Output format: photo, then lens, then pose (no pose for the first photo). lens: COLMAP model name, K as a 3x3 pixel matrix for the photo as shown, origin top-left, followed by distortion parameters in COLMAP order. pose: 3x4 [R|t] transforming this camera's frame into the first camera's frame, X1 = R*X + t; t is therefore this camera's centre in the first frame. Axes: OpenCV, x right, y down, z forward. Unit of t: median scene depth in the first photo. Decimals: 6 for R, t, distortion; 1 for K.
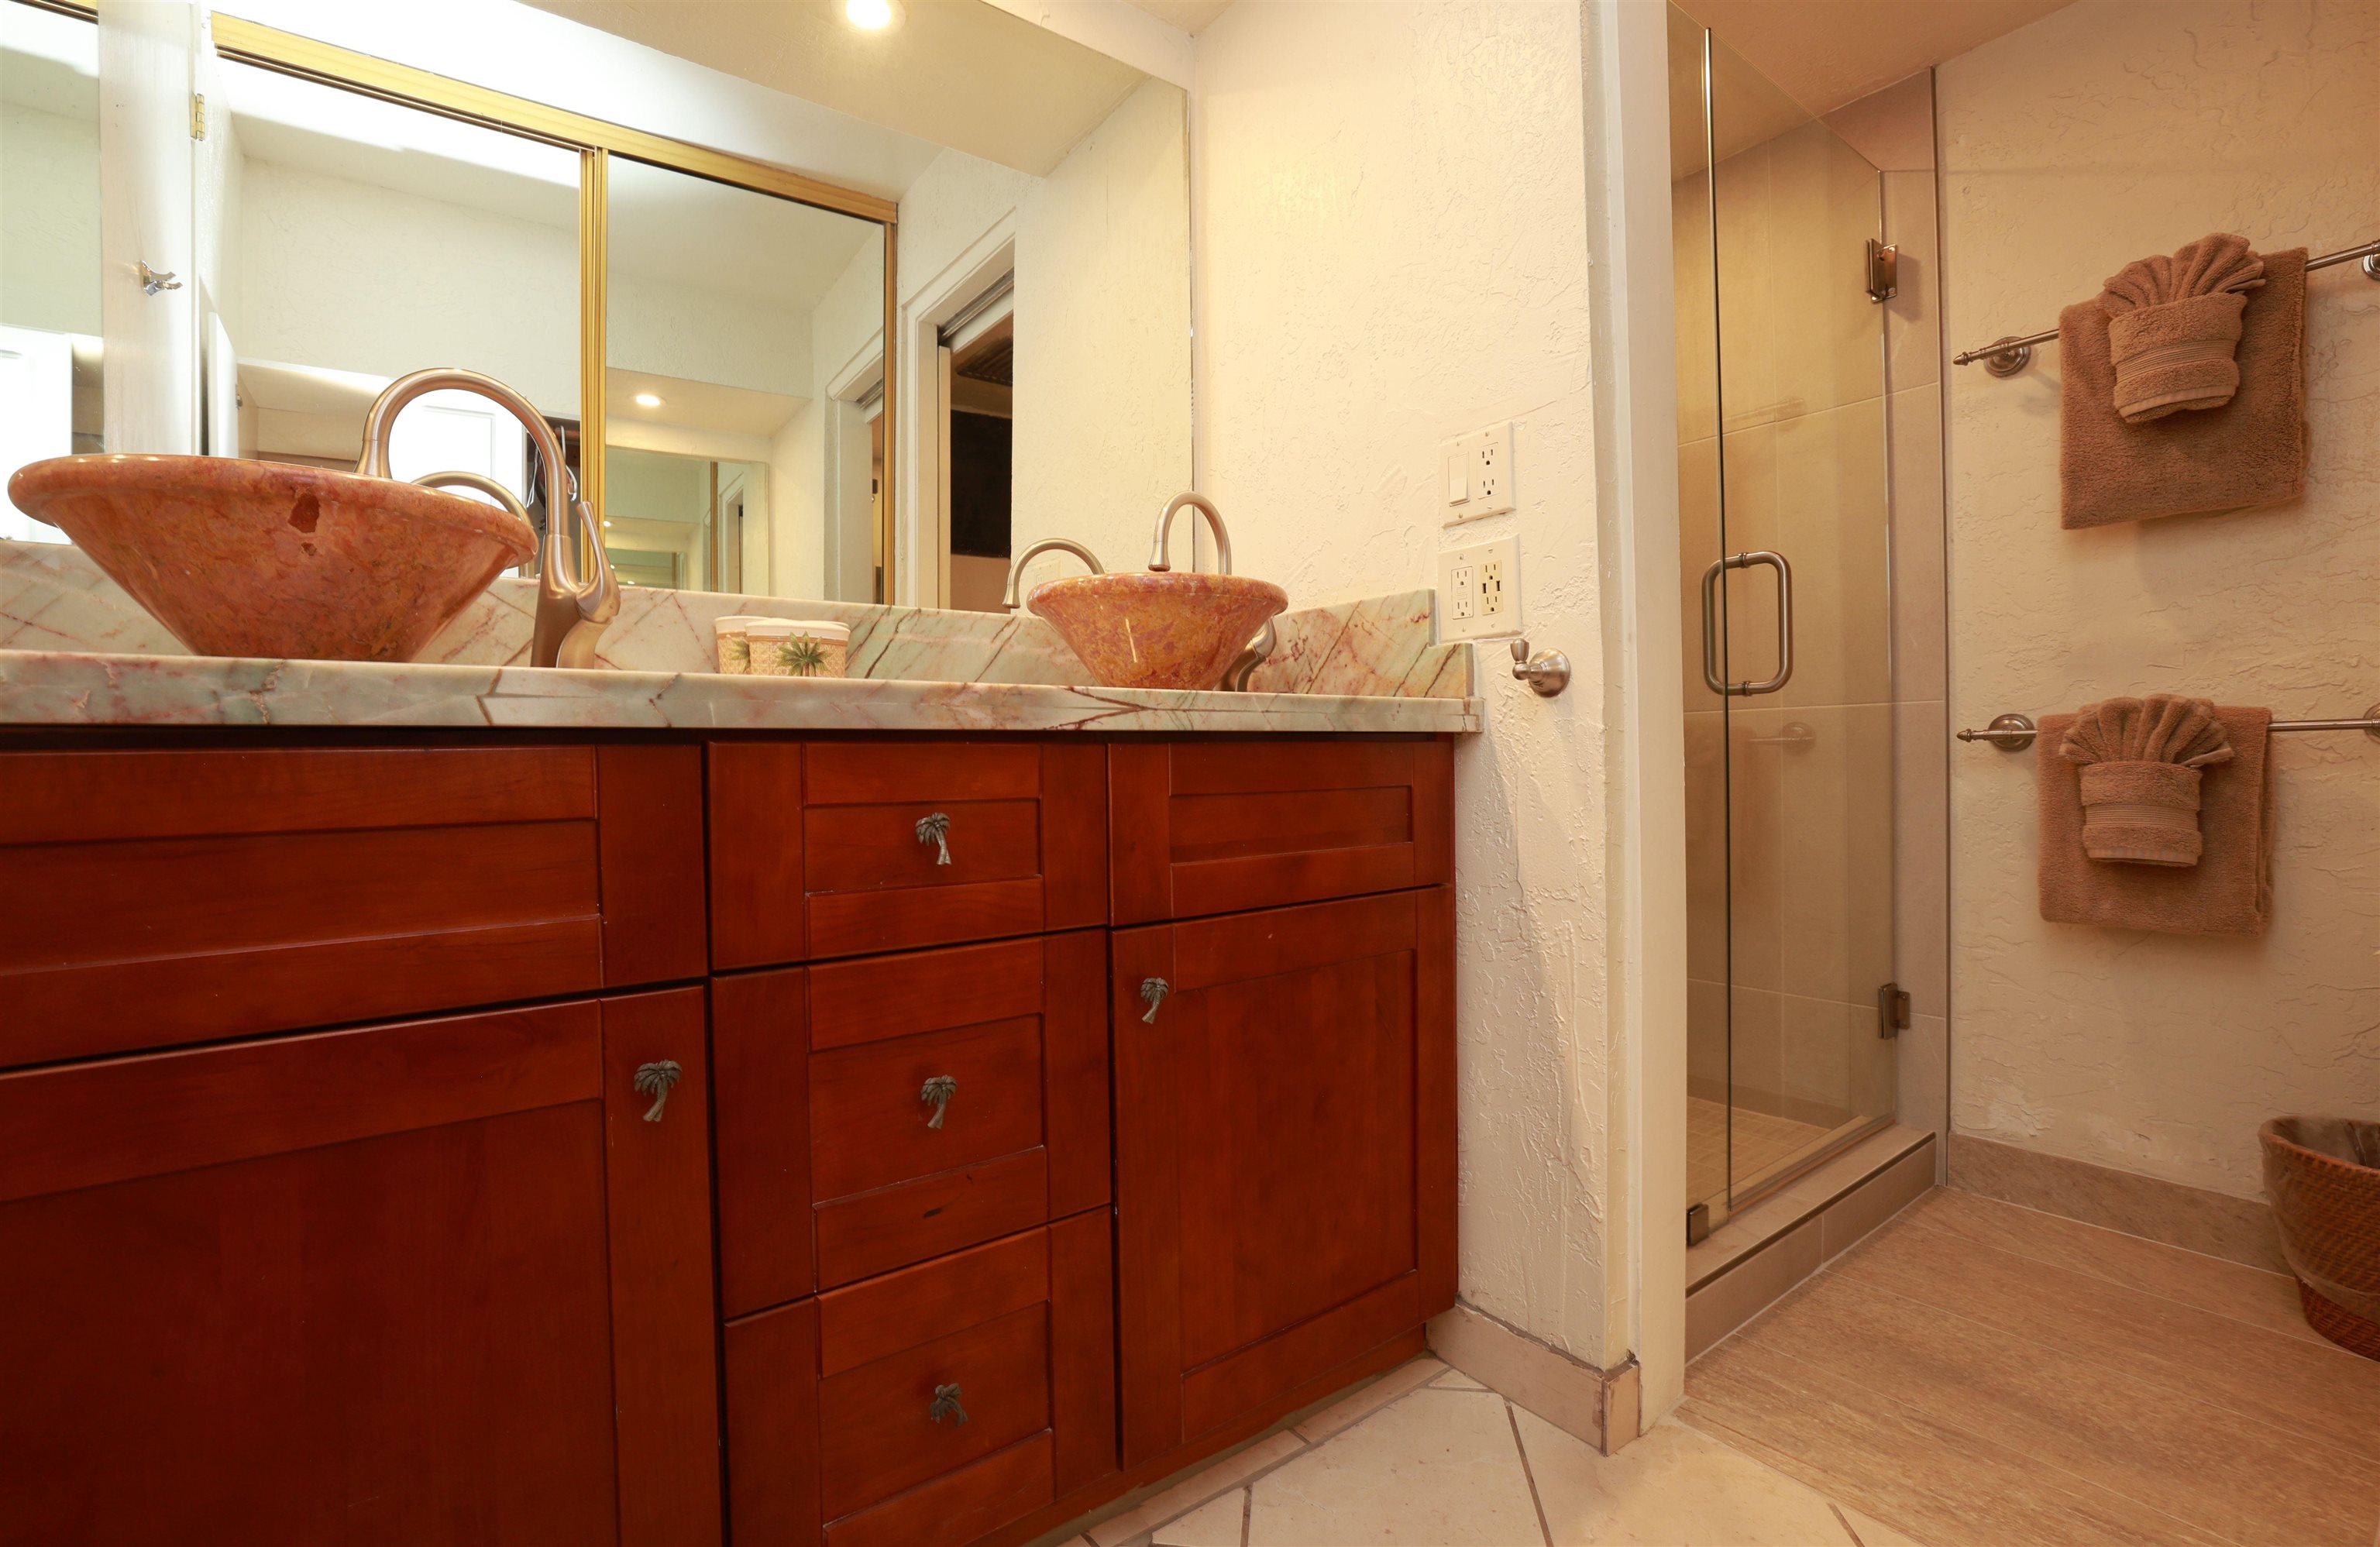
lens RADIAL K [[1032.3, 0, 1127.5], [0, 1032.3, 745.7], [0, 0, 1]] dist [0.001118, -0.000975]
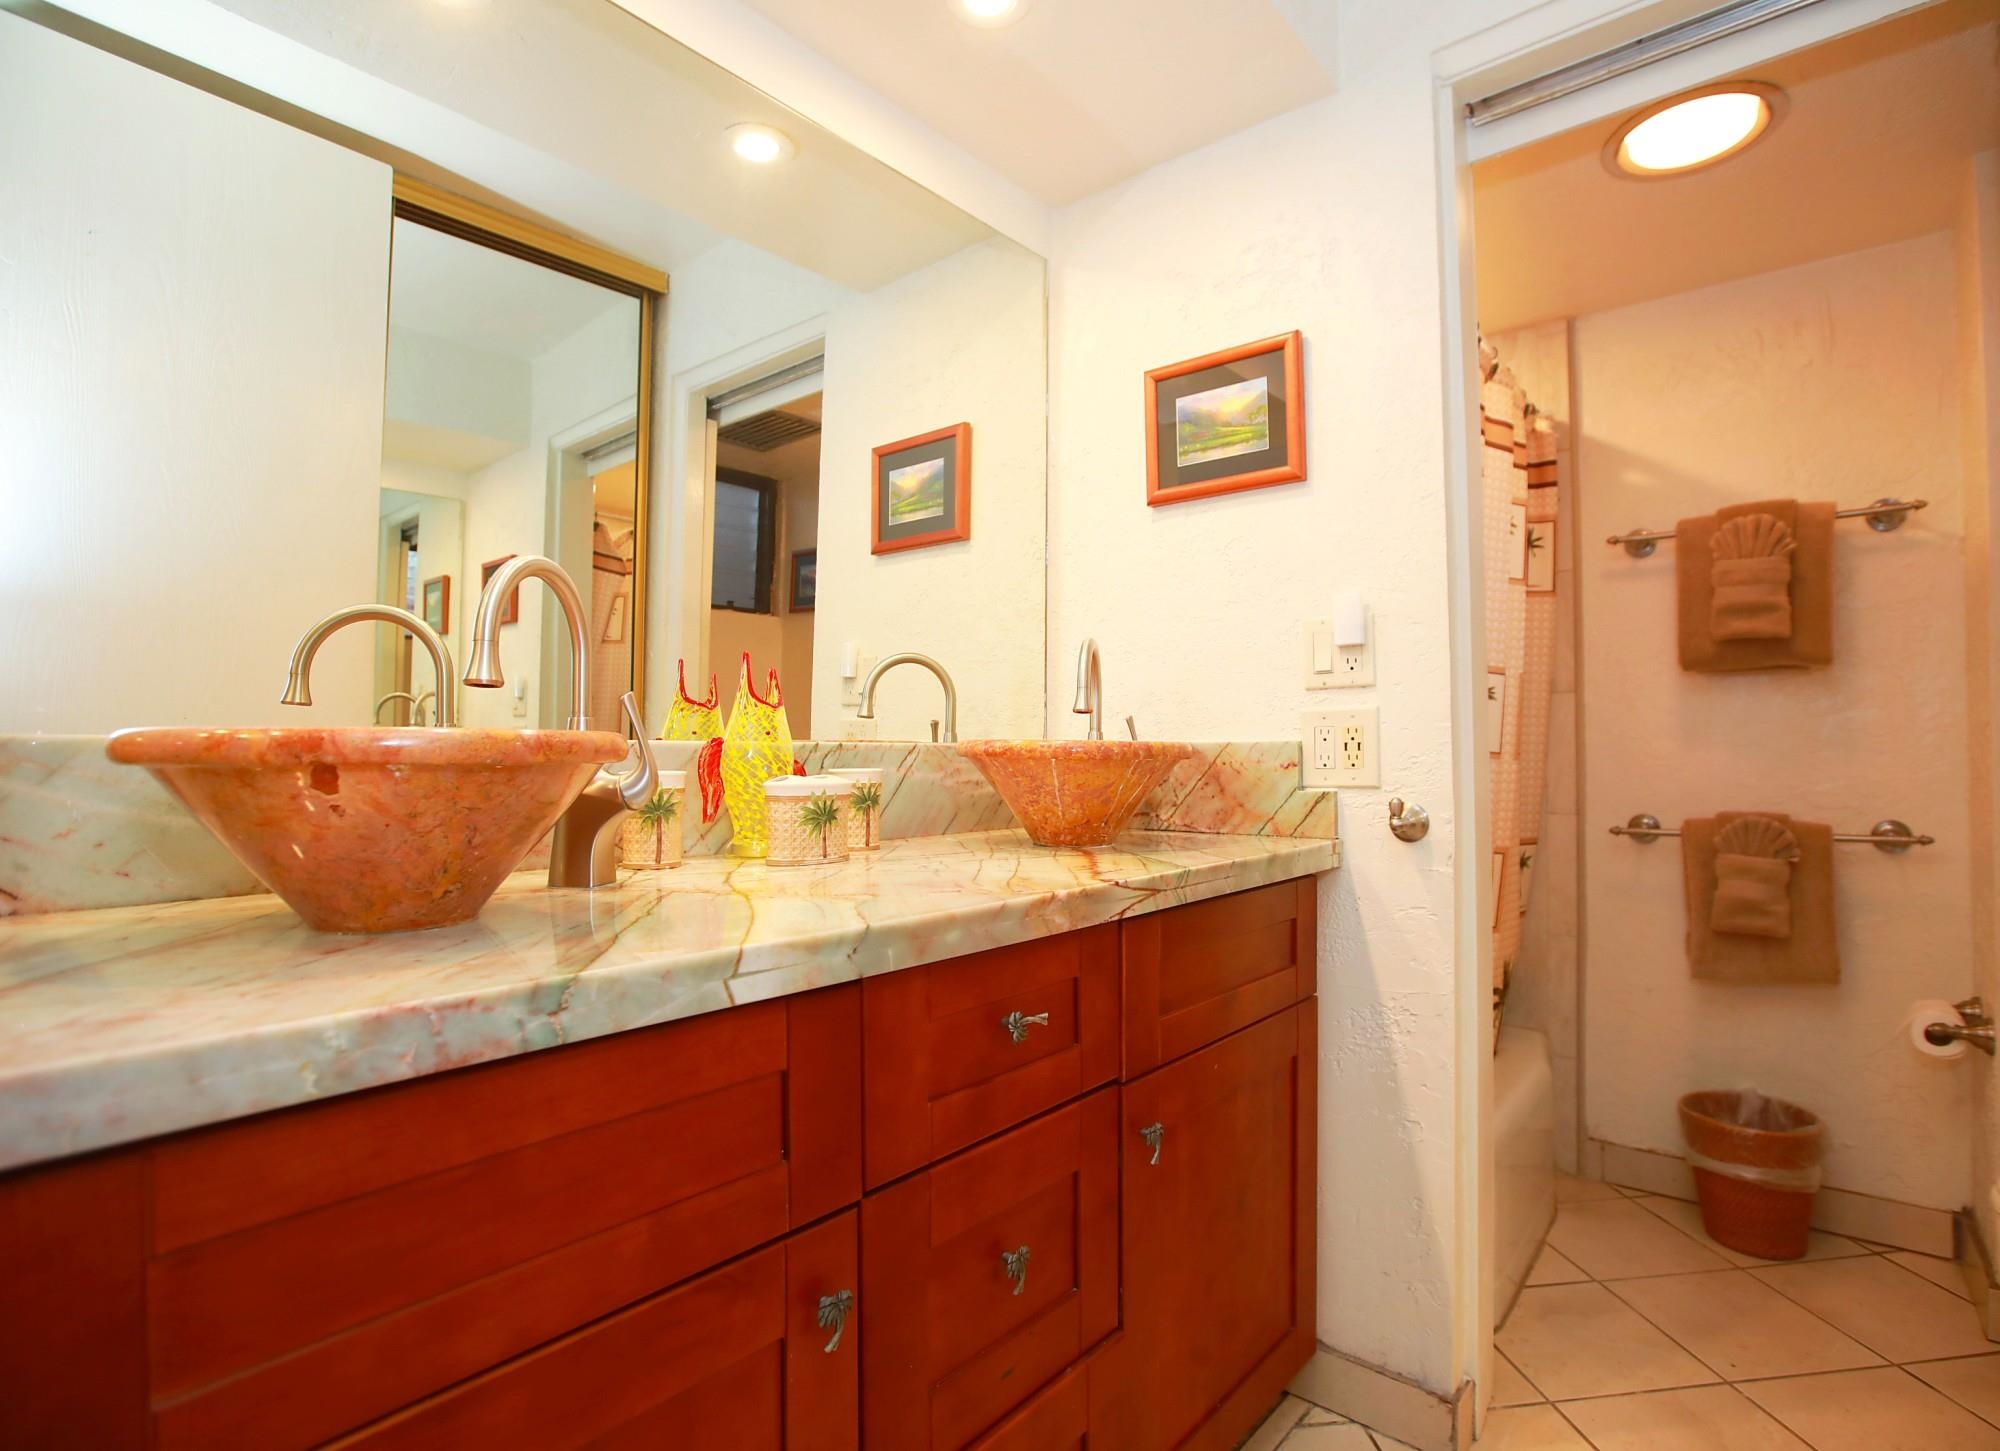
lens RADIAL K [[966.5, 0, 997.3], [0, 966.5, 720.7], [0, 0, 1]] dist [-0.005113, 0.002423]
pose [[0.970516, 0.013833, 0.240639, -0.313087], [-0.007935, 0.999644, -0.025460, -0.146264], [-0.240906, 0.022800, 0.970281, 0.003801]]
